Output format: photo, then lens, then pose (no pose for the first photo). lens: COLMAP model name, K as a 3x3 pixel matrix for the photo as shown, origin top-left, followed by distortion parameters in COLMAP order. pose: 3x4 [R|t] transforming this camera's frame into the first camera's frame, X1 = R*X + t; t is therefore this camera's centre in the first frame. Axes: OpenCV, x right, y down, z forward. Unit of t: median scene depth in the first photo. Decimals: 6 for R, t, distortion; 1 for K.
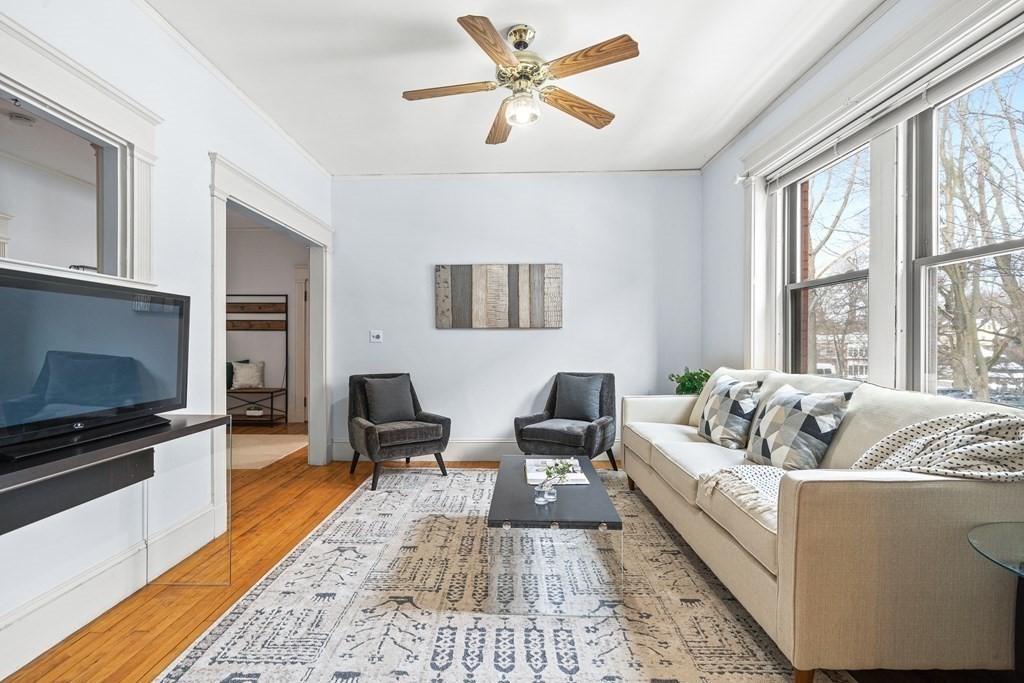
lens RADIAL K [[467.4, 0, 503.7], [0, 467.4, 345.6], [0, 0, 1]] dist [-0.002283, 0.001266]
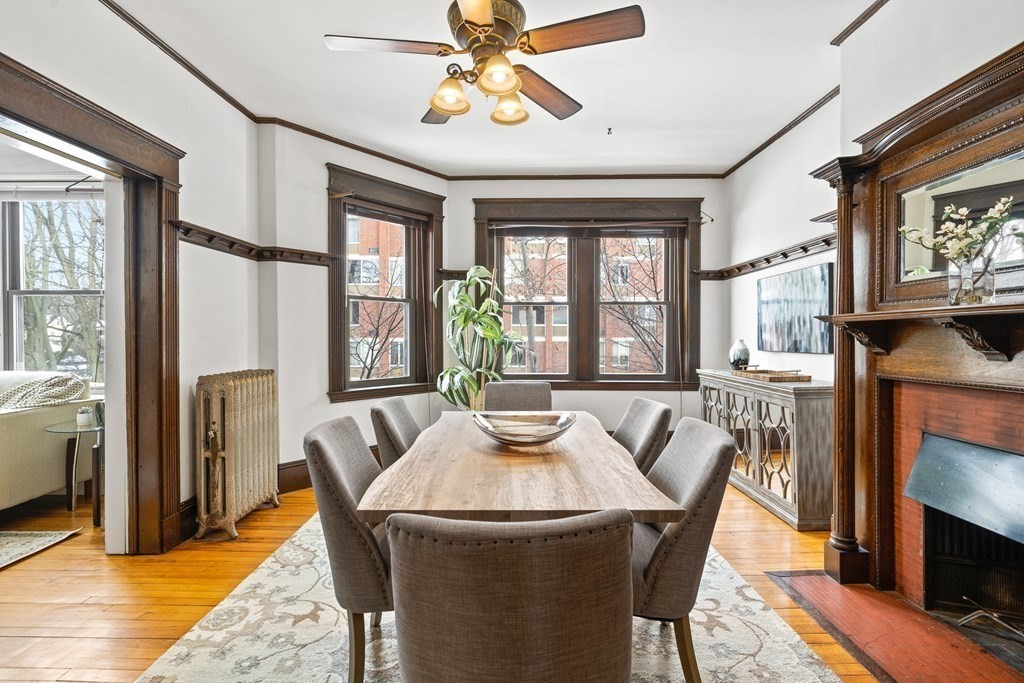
lens RADIAL K [[467.4, 0, 504.3], [0, 467.4, 340.7], [0, 0, 1]] dist [-0.002283, 0.001266]
pose [[0.003514, -0.008425, 0.999958, -0.758757], [0.008808, 0.999926, 0.008394, -0.009709], [-0.999955, 0.008778, 0.003588, -0.745508]]
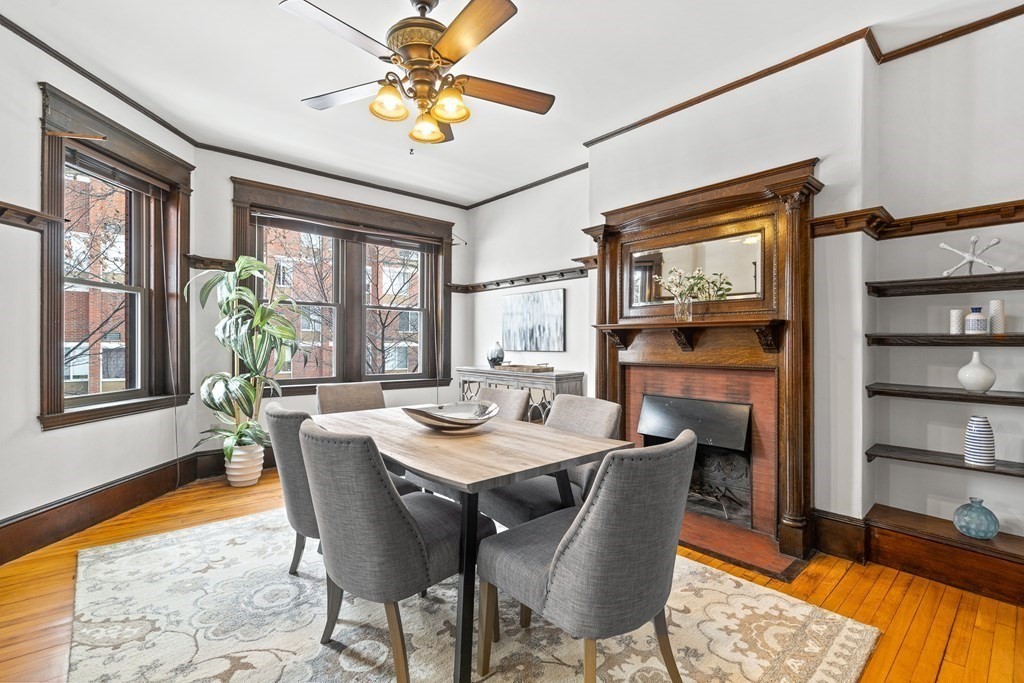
lens RADIAL K [[467.4, 0, 509.5], [0, 467.4, 344.0], [0, 0, 1]] dist [-0.002283, 0.001266]
pose [[-0.668275, -0.004435, 0.743902, -0.708744], [0.001836, 0.999969, 0.007612, 0.001890], [-0.743912, 0.006453, -0.668246, -0.175622]]
